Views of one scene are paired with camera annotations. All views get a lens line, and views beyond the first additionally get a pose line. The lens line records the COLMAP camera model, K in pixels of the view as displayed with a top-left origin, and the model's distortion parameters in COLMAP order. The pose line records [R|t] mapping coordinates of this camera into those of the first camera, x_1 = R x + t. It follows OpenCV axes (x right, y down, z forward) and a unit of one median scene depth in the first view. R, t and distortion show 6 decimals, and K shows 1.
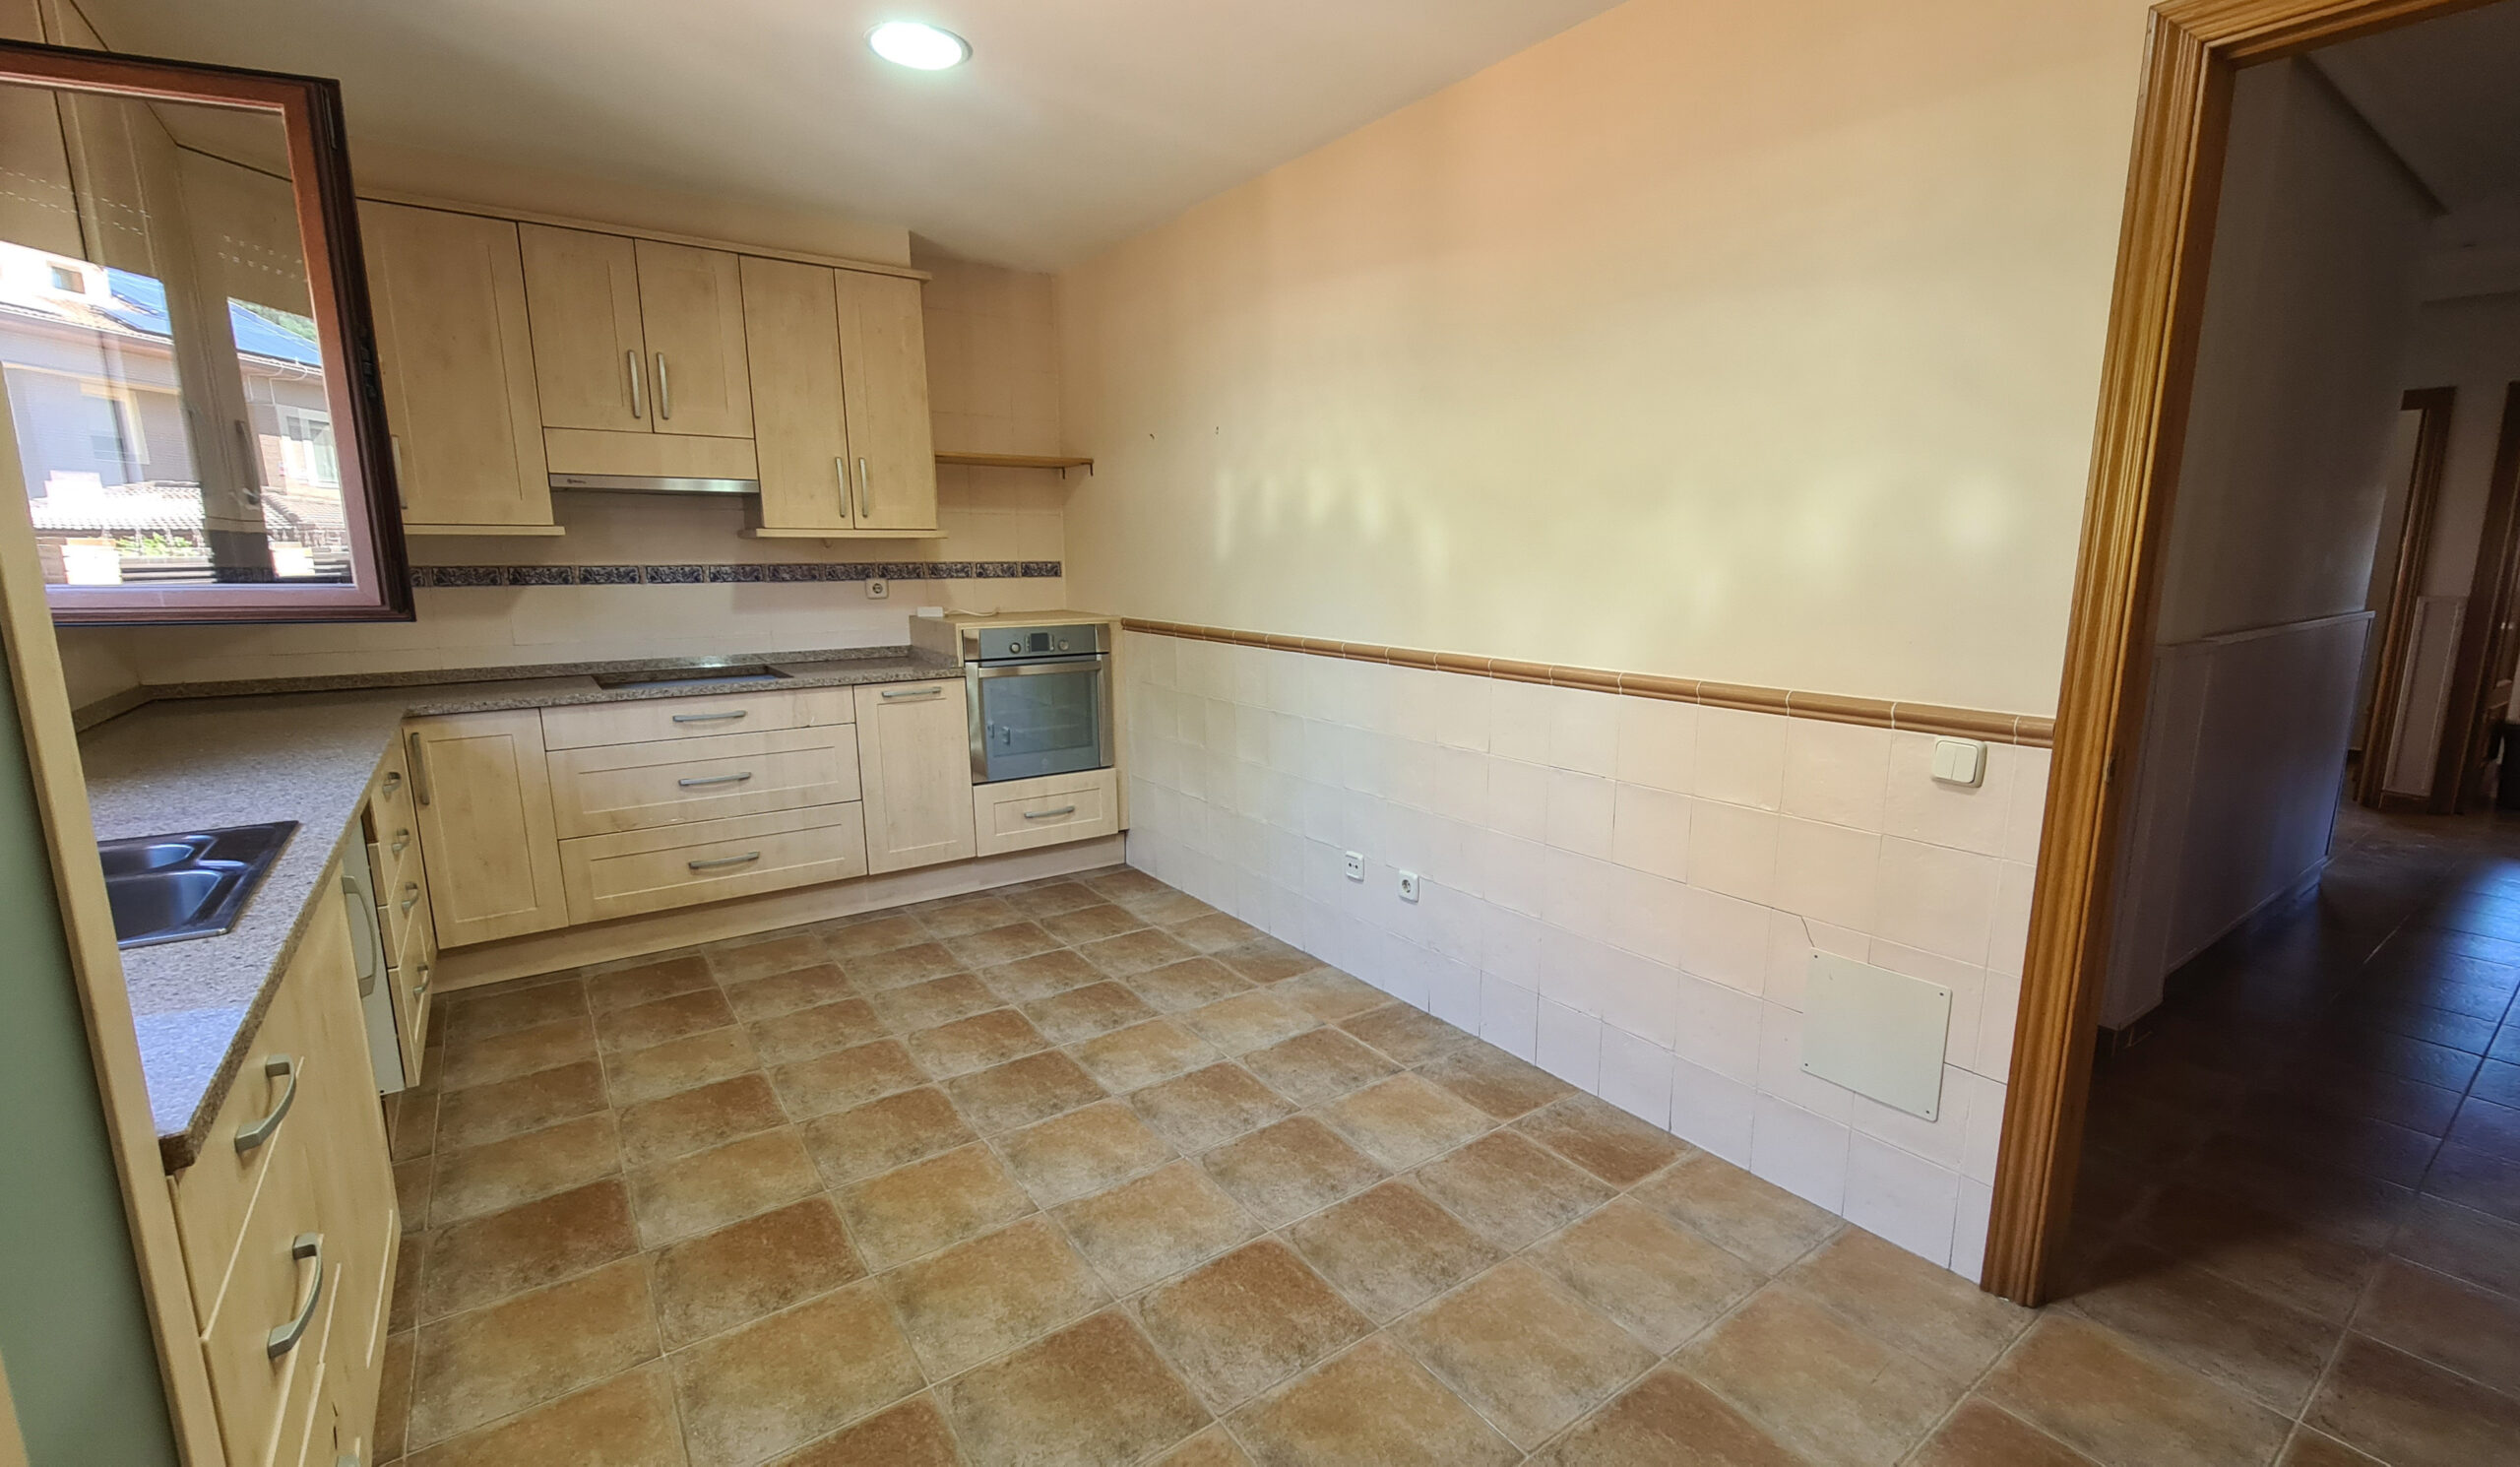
lens RADIAL K [[1076.1, 0, 1278.2], [0, 1076.1, 743.0], [0, 0, 1]] dist [0.012851, -0.000381]
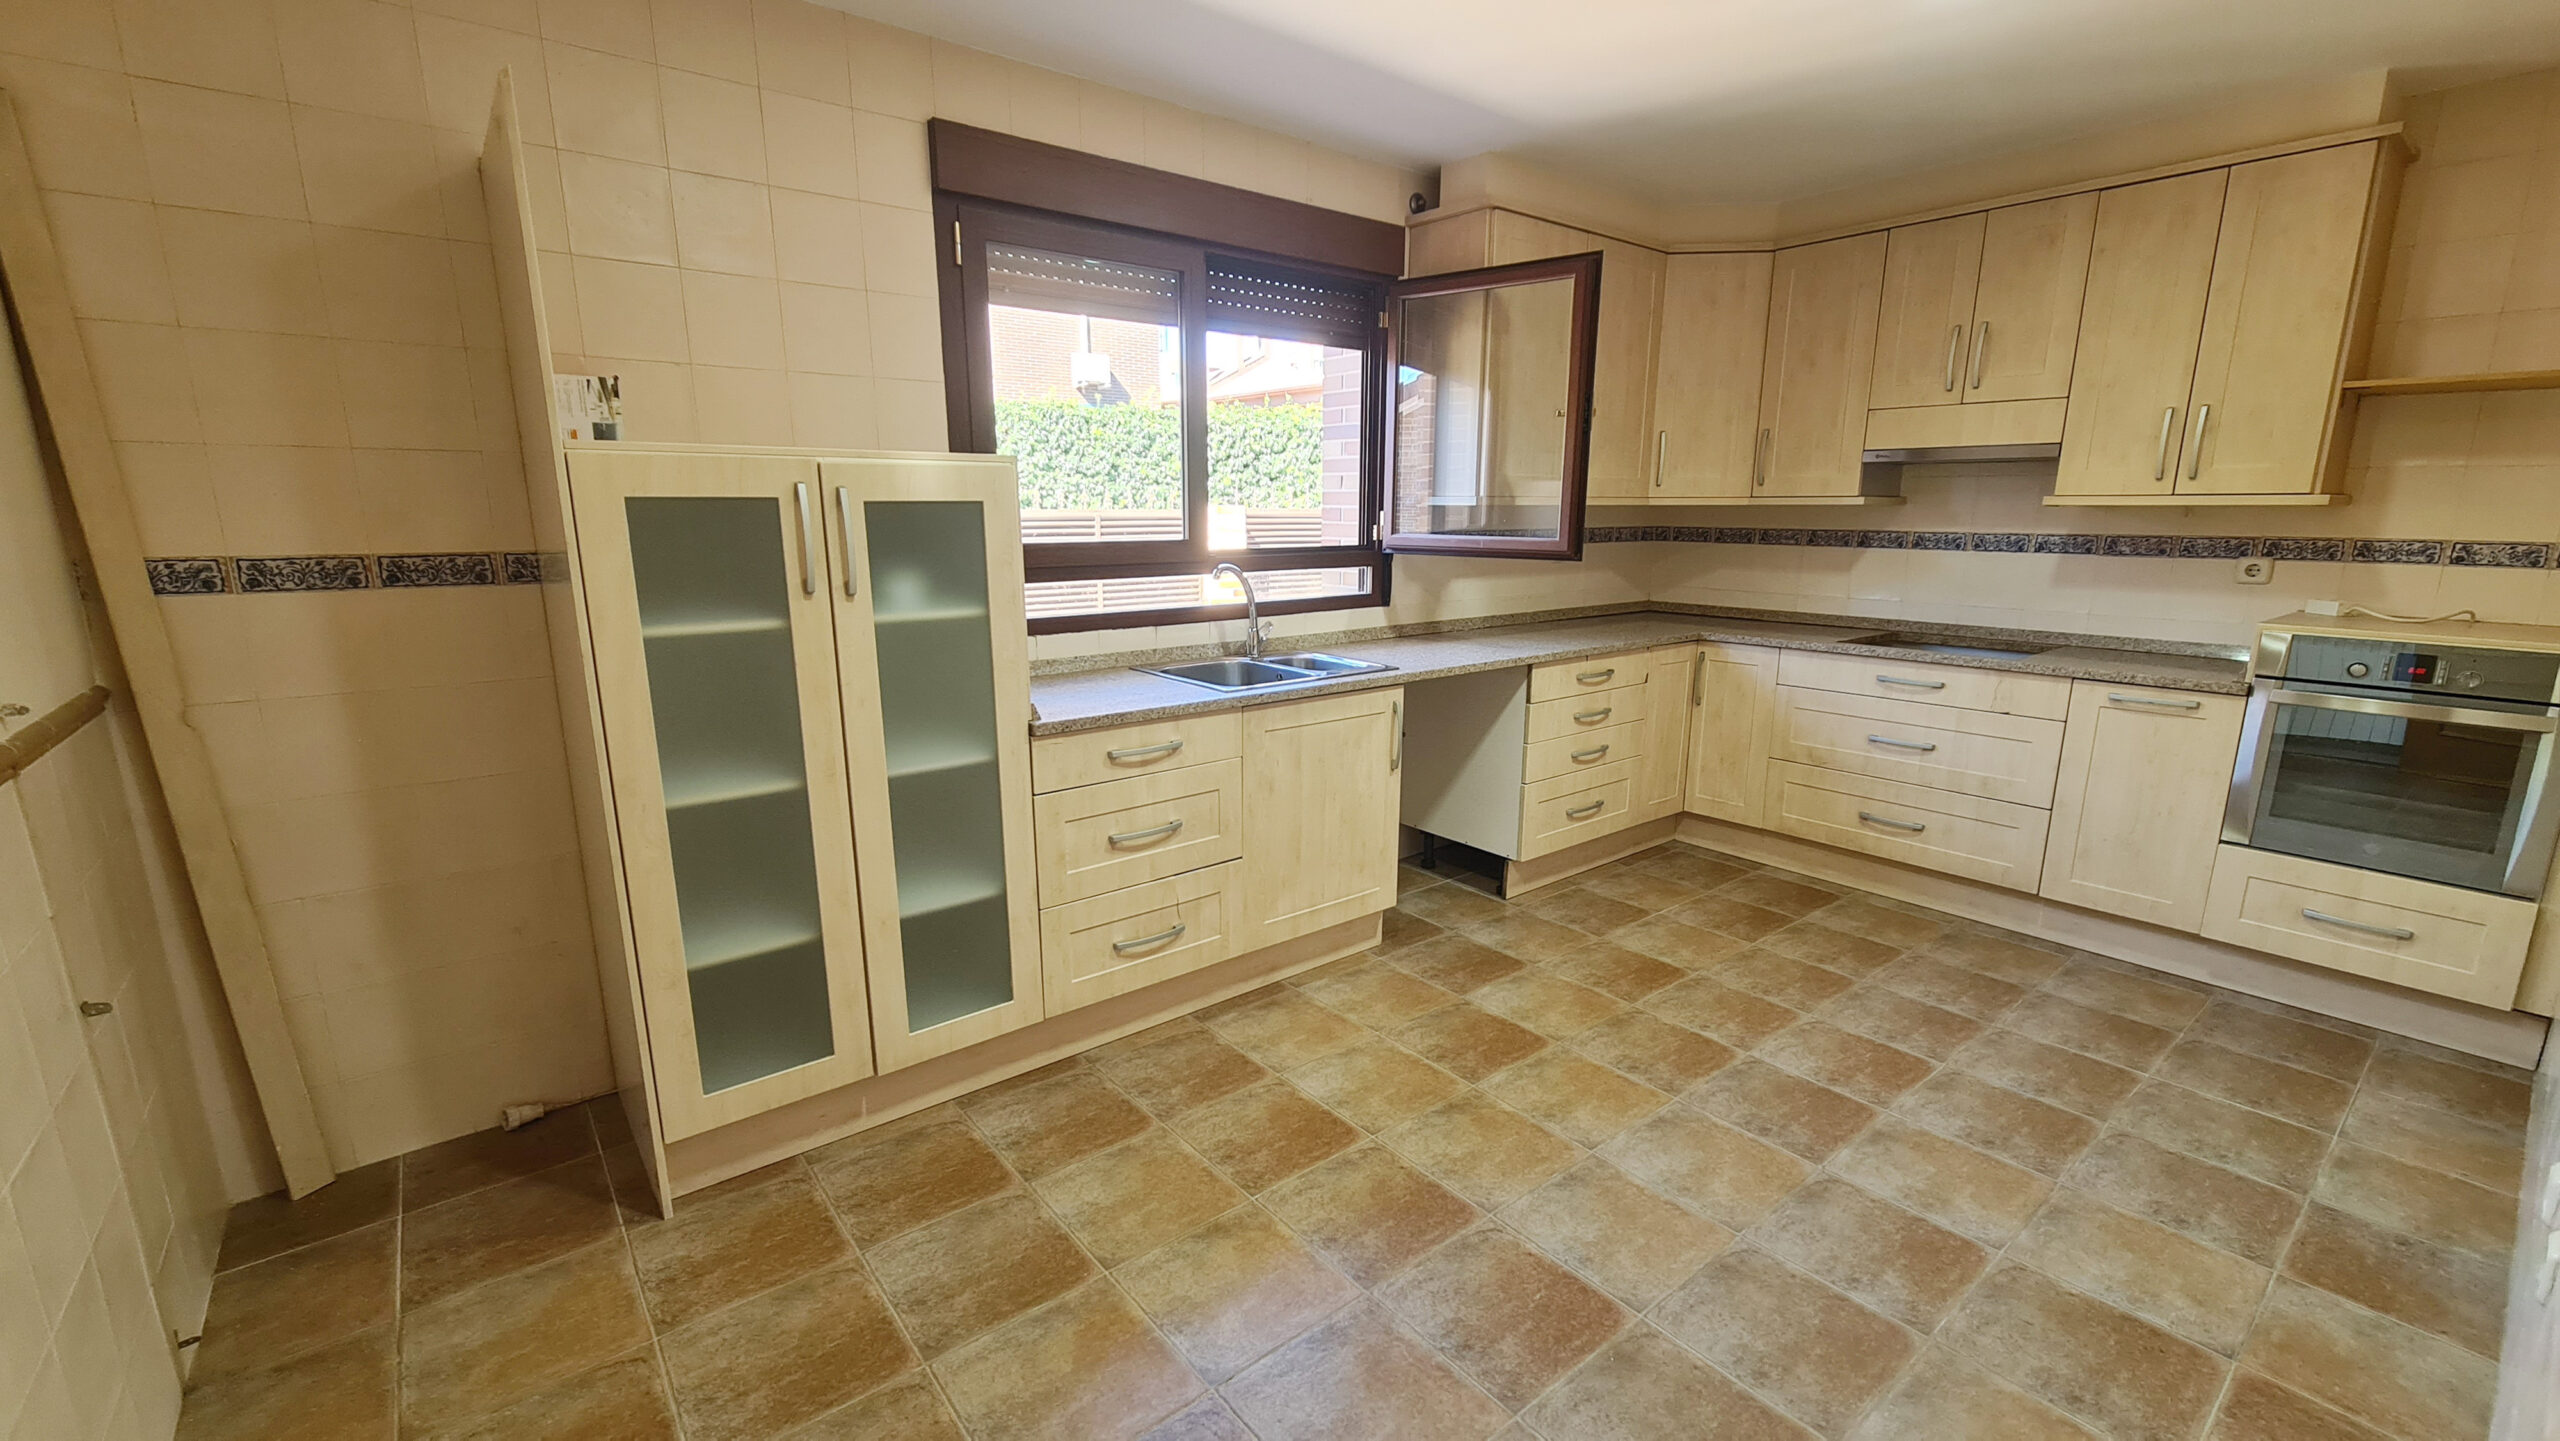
lens RADIAL K [[1050.3, 0, 1291.3], [0, 1050.3, 729.9], [0, 0, 1]] dist [-0.000242, -0.001065]
pose [[0.050541, 0.208649, -0.976684, 0.430459], [-0.179524, 0.963903, 0.196628, -0.071767], [0.982454, 0.165401, 0.086174, 0.349448]]
